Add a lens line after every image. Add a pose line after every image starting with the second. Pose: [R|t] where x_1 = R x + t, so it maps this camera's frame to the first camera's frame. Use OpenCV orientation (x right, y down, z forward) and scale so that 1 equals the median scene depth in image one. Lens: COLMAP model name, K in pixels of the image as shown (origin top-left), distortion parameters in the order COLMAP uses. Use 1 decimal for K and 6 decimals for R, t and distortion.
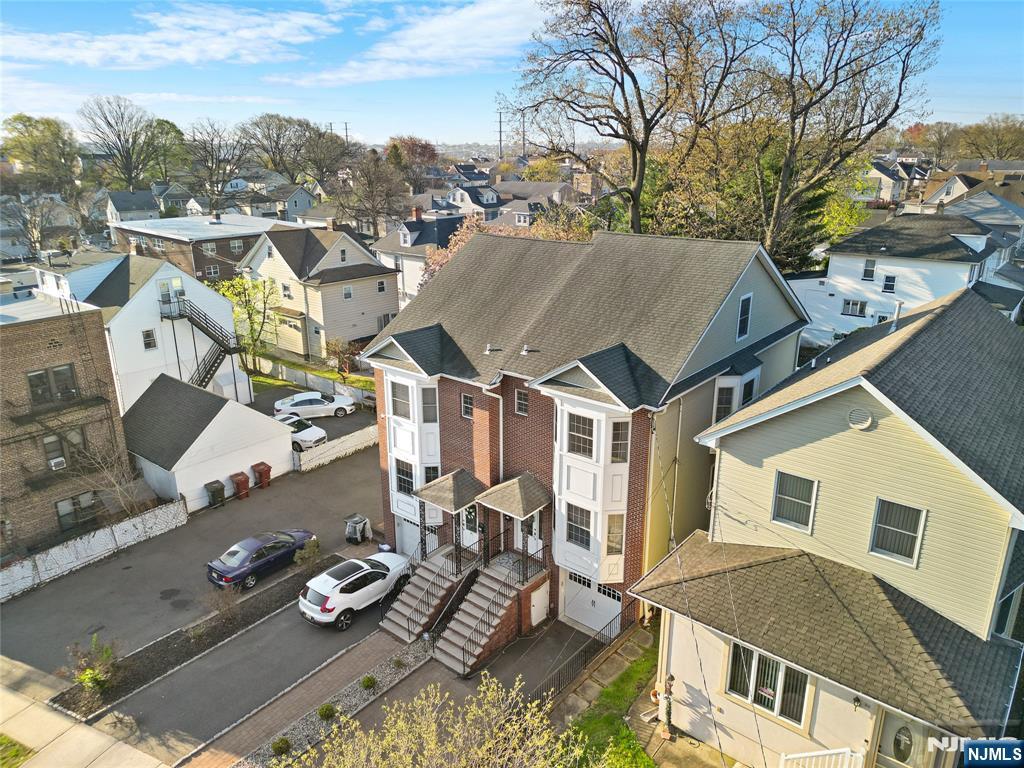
lens RADIAL K [[713.2, 0, 514.9], [0, 713.2, 385.8], [0, 0, 1]] dist [0.087614, -0.083670]
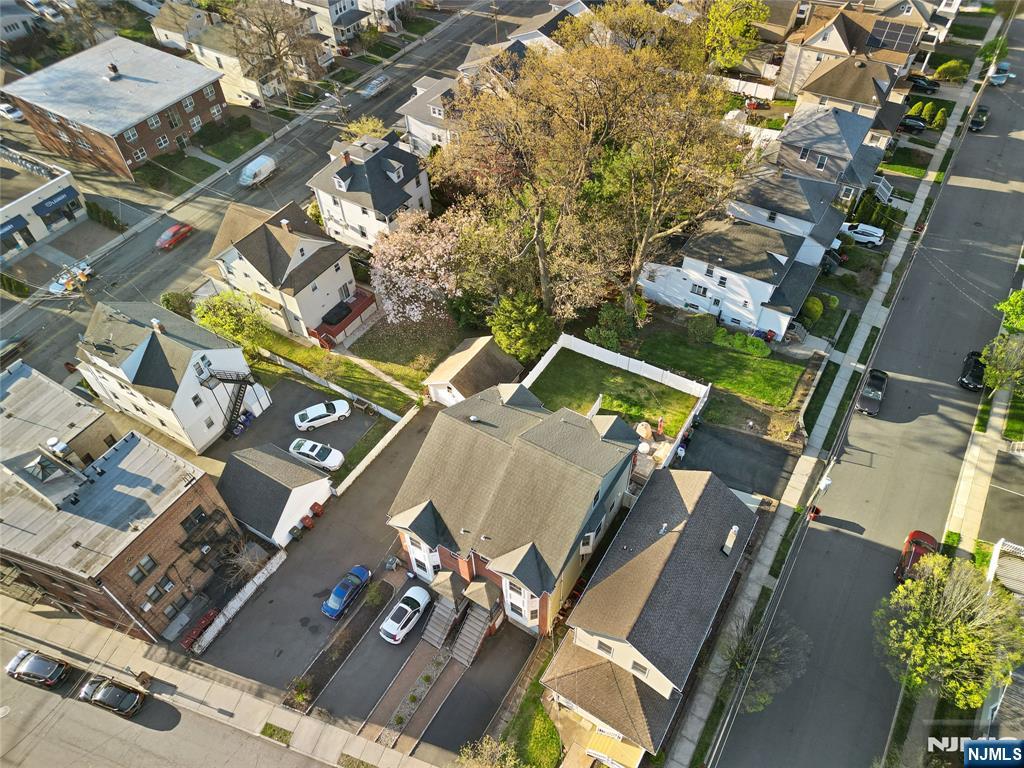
lens RADIAL K [[713.2, 0, 514.9], [0, 713.2, 385.8], [0, 0, 1]] dist [0.087614, -0.083670]
pose [[0.991054, -0.112756, 0.071400, 0.004107], [0.061335, 0.859942, 0.506693, -0.720664], [-0.118533, -0.497781, 0.859165, -0.238762]]
